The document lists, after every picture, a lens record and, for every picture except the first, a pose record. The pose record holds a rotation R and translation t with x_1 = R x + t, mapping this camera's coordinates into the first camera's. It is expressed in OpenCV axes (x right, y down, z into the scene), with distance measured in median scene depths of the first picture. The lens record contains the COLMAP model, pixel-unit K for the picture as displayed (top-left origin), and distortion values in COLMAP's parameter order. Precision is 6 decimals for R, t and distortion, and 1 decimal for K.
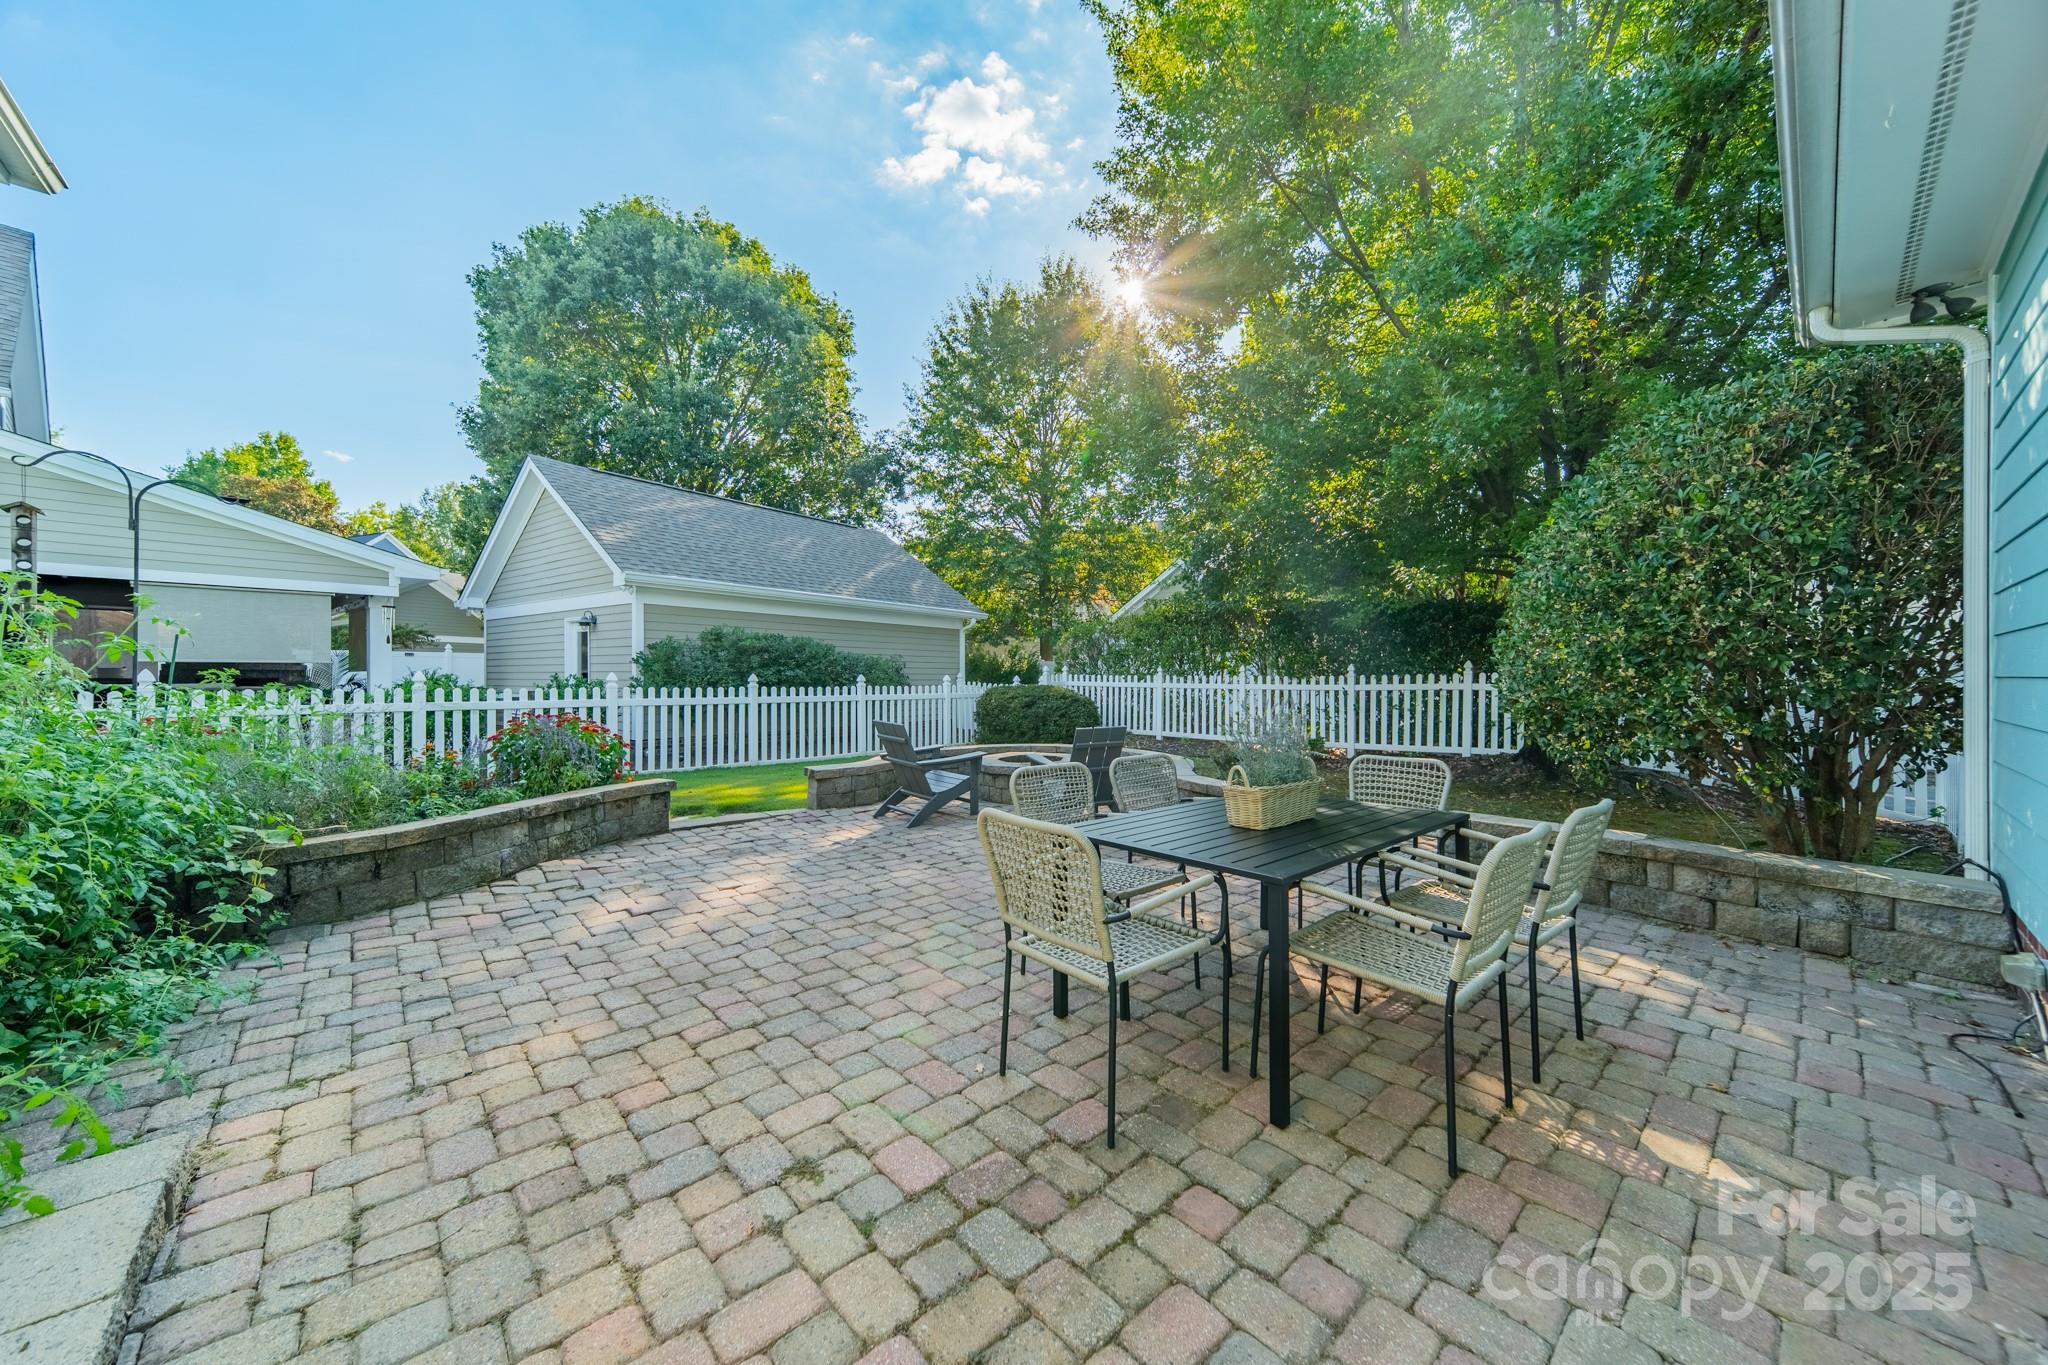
lens RADIAL K [[724.2, 0, 1025.0], [0, 724.2, 680.5], [0, 0, 1]] dist [0.007030, -0.000109]
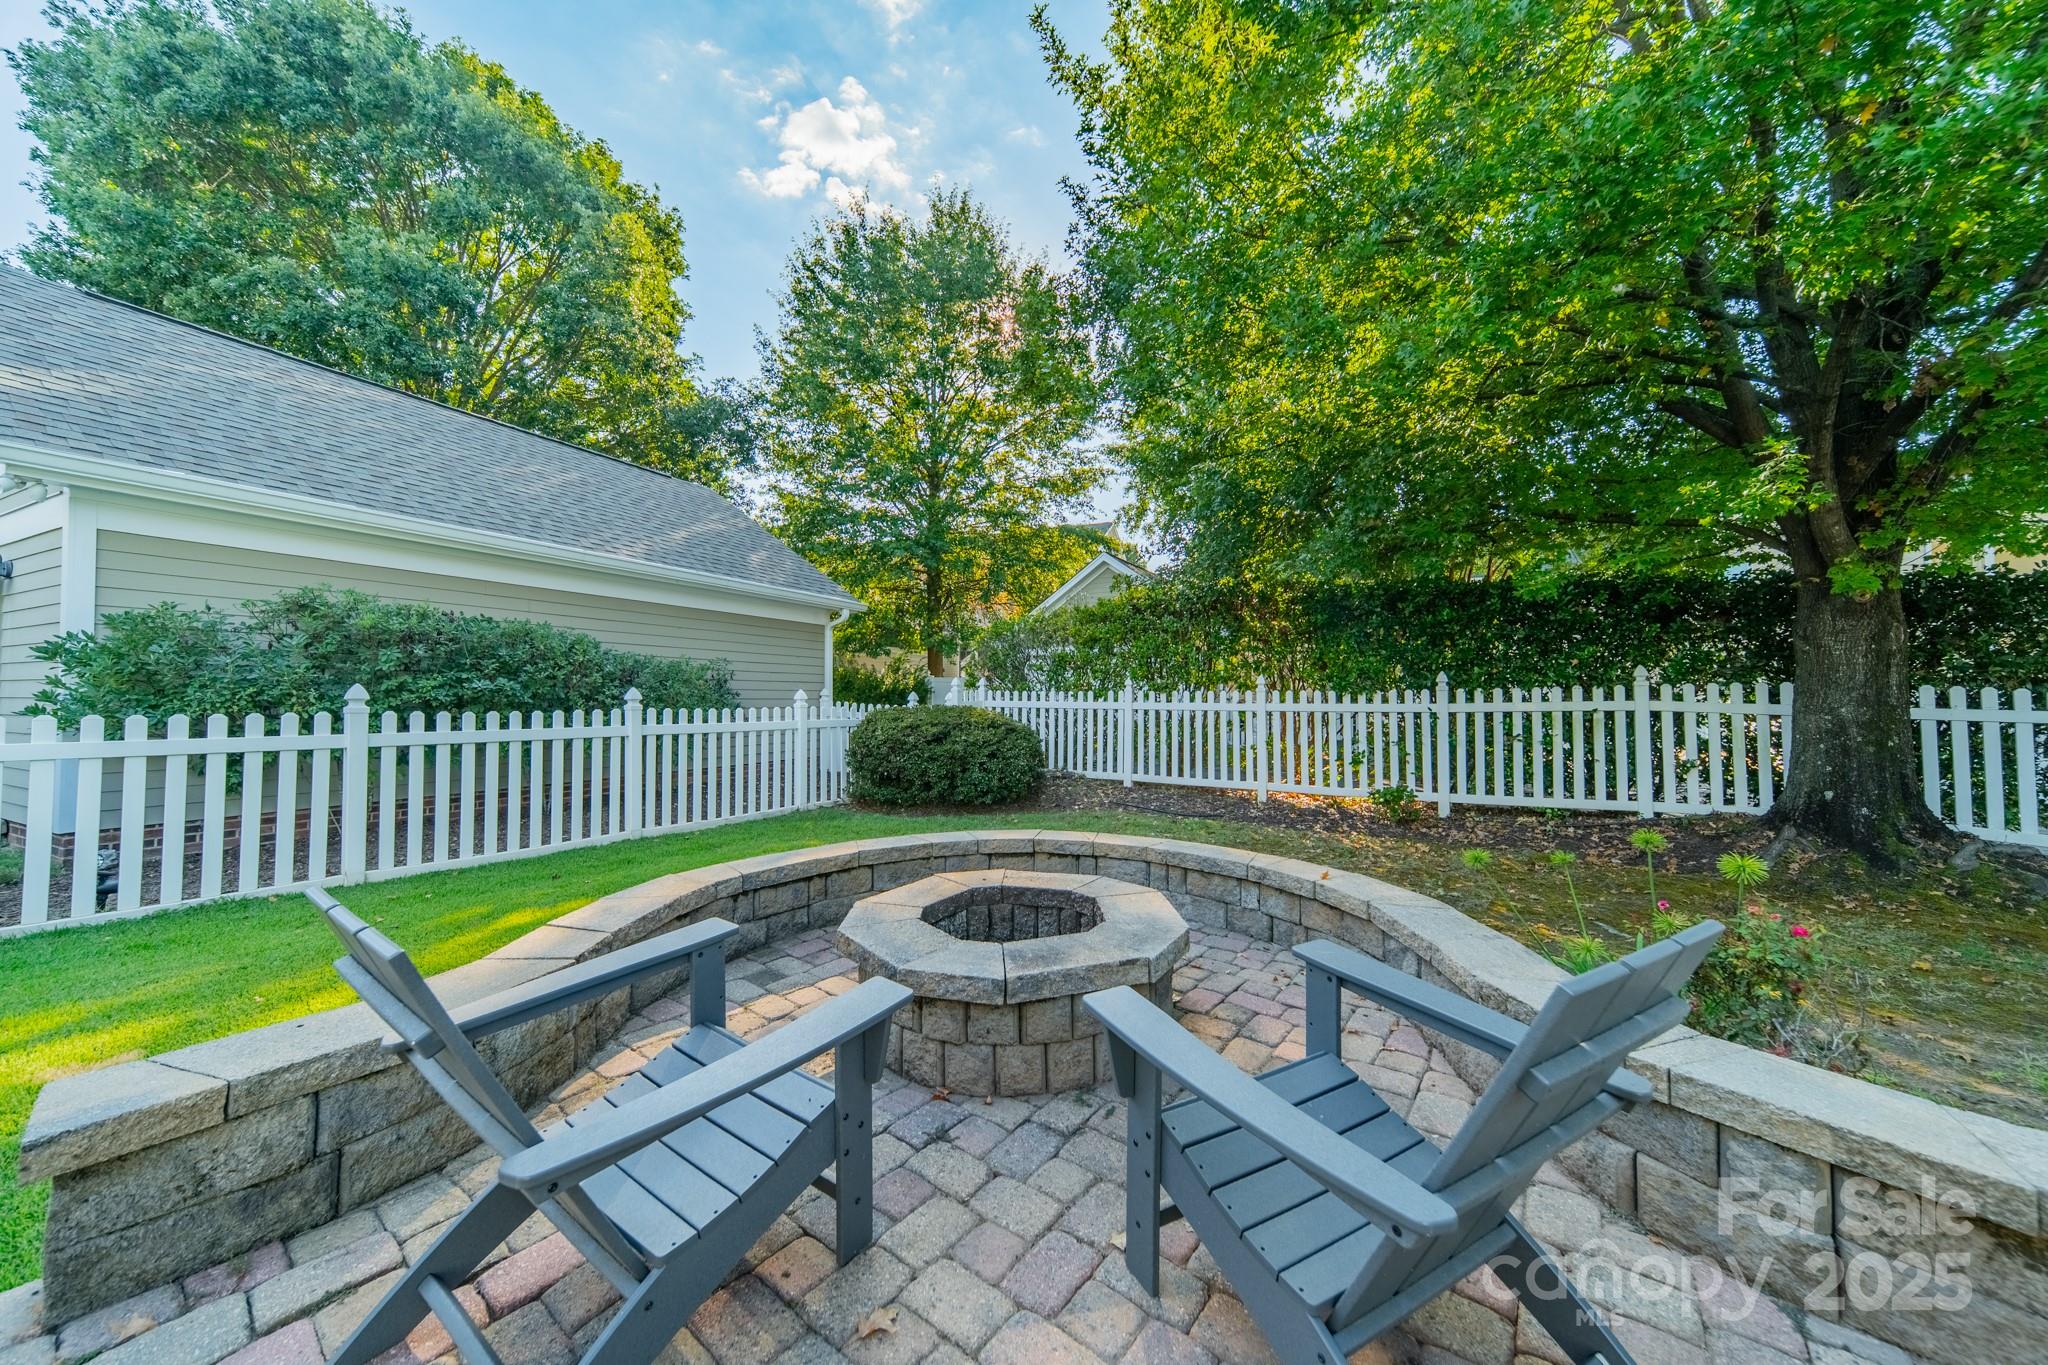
lens RADIAL K [[724.2, 0, 1025.0], [0, 724.2, 680.5], [0, 0, 1]] dist [0.007030, -0.000109]
pose [[0.984933, 0.001841, 0.172928, -0.019652], [0.003352, 0.999552, -0.029735, 0.002067], [-0.172906, 0.029867, 0.984485, 0.262477]]
